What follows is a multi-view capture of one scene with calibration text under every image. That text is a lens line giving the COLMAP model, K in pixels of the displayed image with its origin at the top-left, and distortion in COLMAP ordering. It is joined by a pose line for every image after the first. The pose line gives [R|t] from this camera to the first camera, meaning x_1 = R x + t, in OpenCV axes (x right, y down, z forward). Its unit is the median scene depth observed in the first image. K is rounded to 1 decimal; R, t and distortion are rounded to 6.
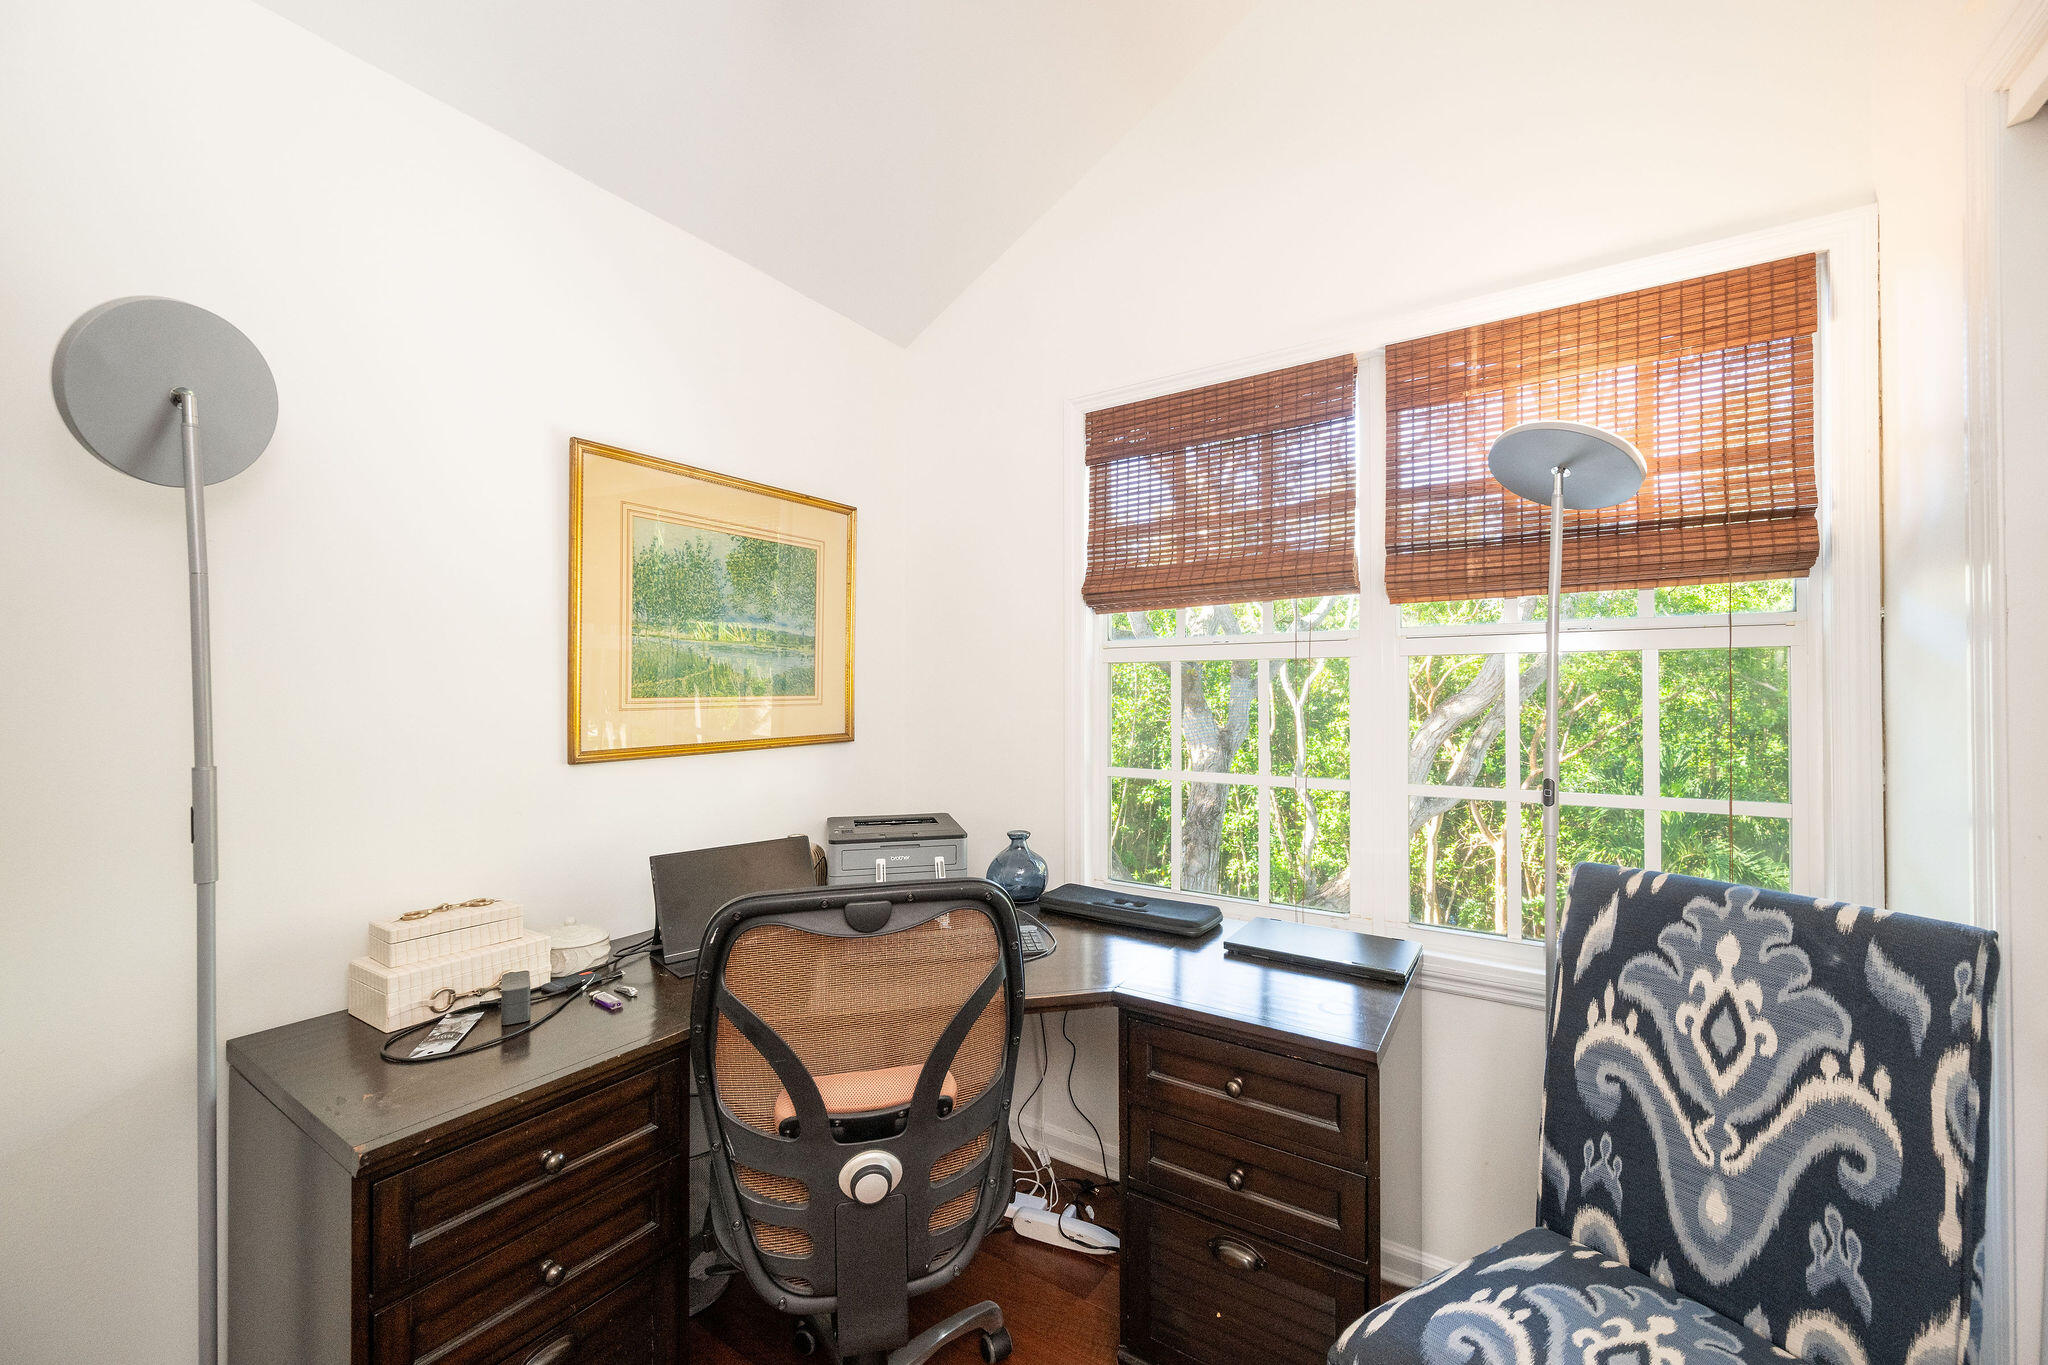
lens RADIAL K [[800.3, 0, 1025.7], [0, 800.3, 688.2], [0, 0, 1]] dist [-0.001313, 0.000540]
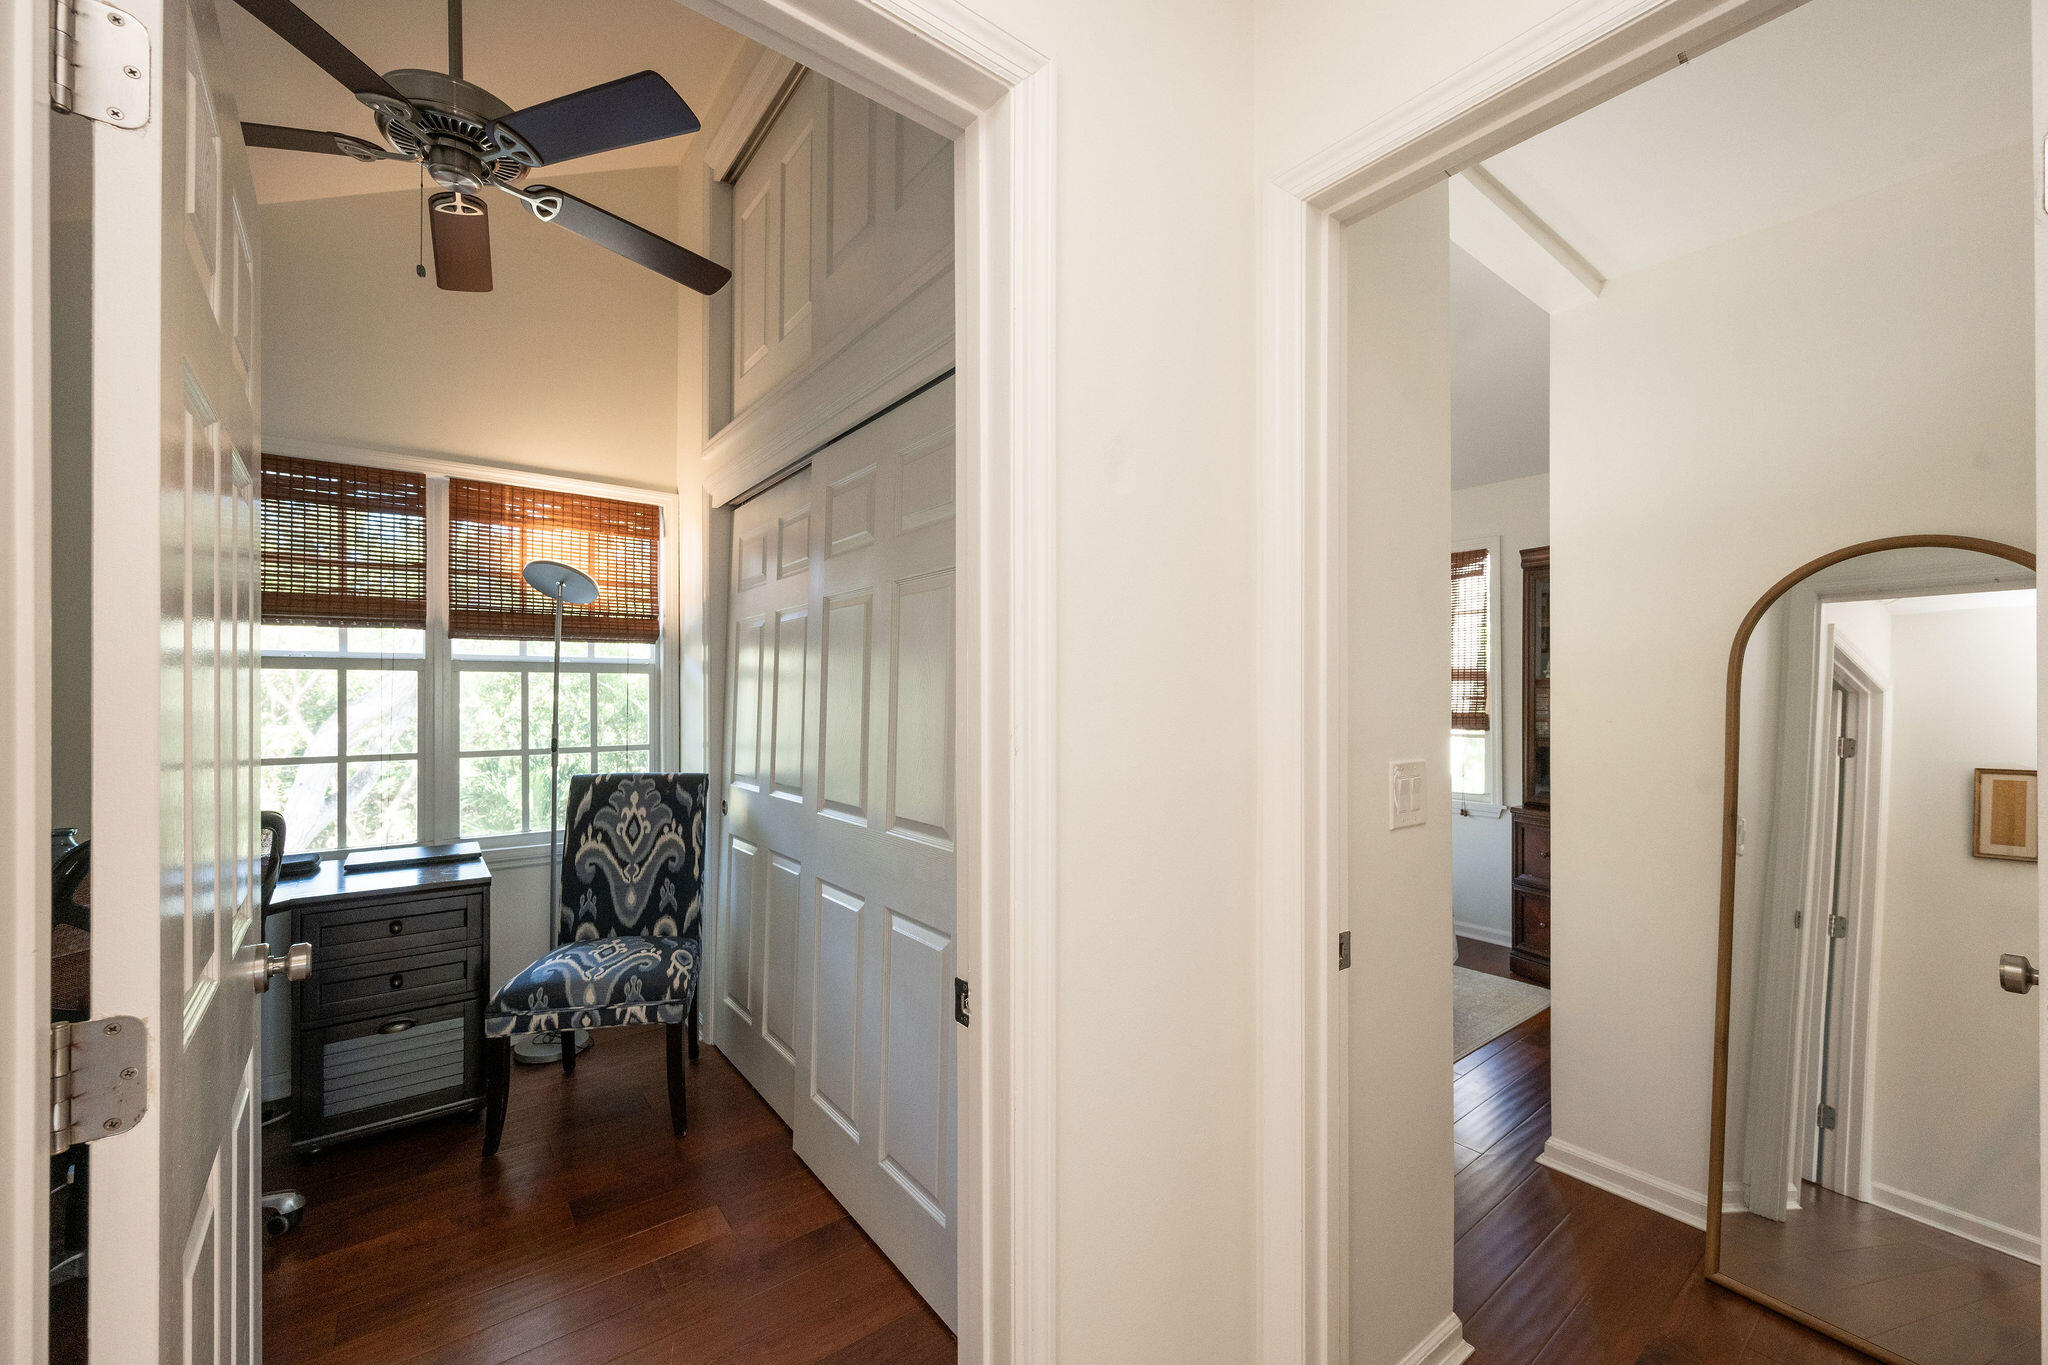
lens RADIAL K [[809.1, 0, 1025.3], [0, 809.1, 691.6], [0, 0, 1]] dist [-0.000661, -0.000203]
pose [[0.327314, 0.003473, 0.944909, -1.072405], [-0.006053, 0.999980, -0.001579, -0.007552], [-0.944896, -0.005203, 0.327329, -0.945620]]
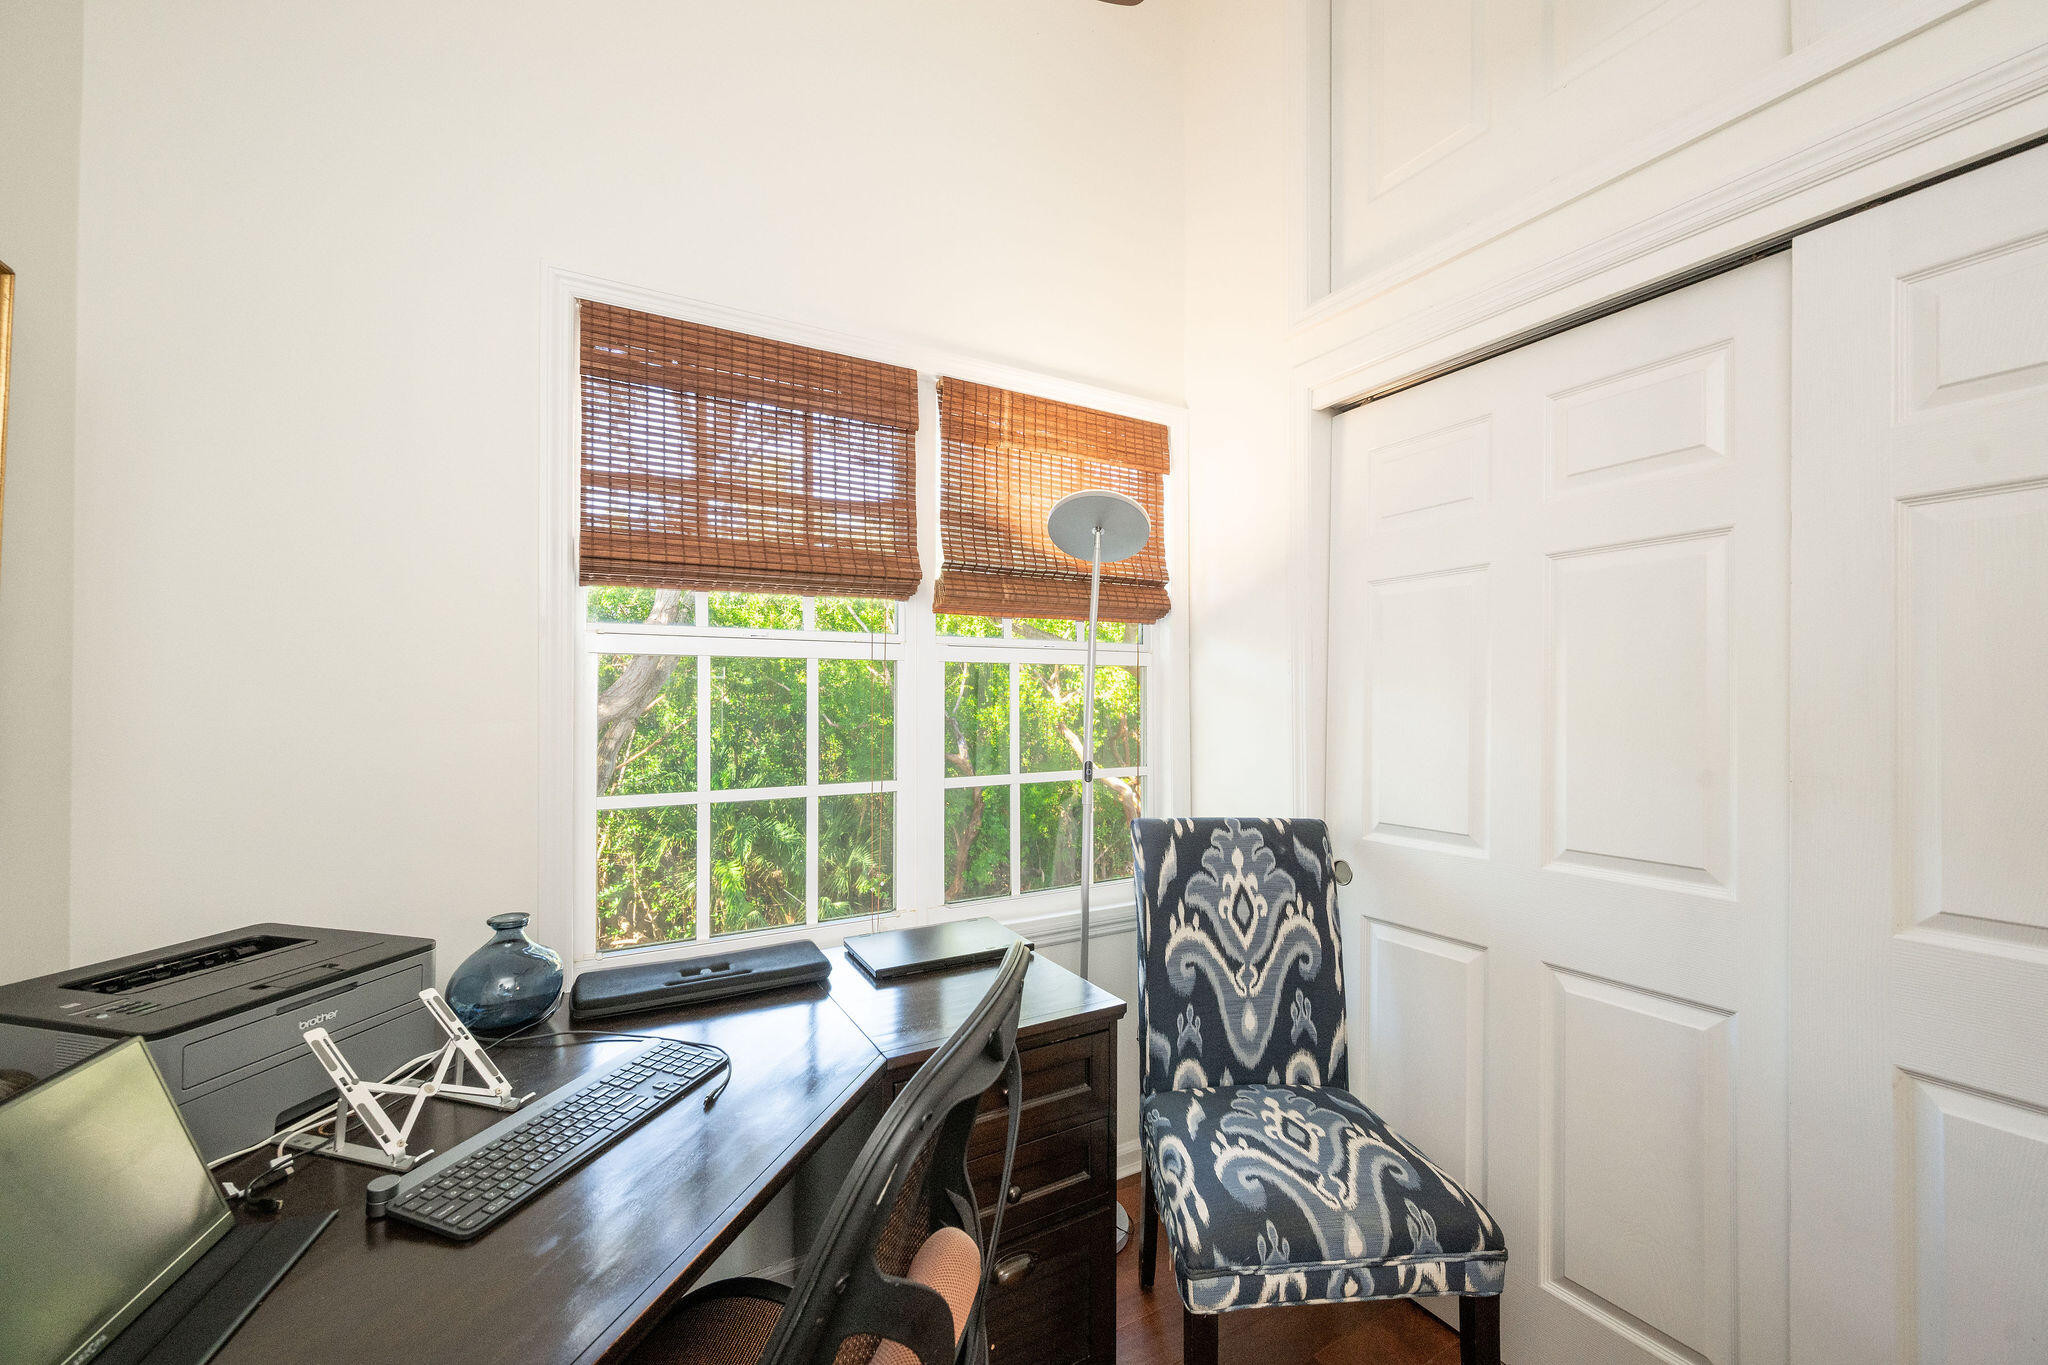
lens RADIAL K [[816.3, 0, 1024.0], [0, 816.3, 682.5], [0, 0, 1]] dist [0.001721, -0.000112]
pose [[0.442402, 0.013878, 0.896710, -0.749218], [-0.007600, 0.999902, -0.011725, -0.001726], [-0.896785, -0.001628, 0.442464, 0.635096]]
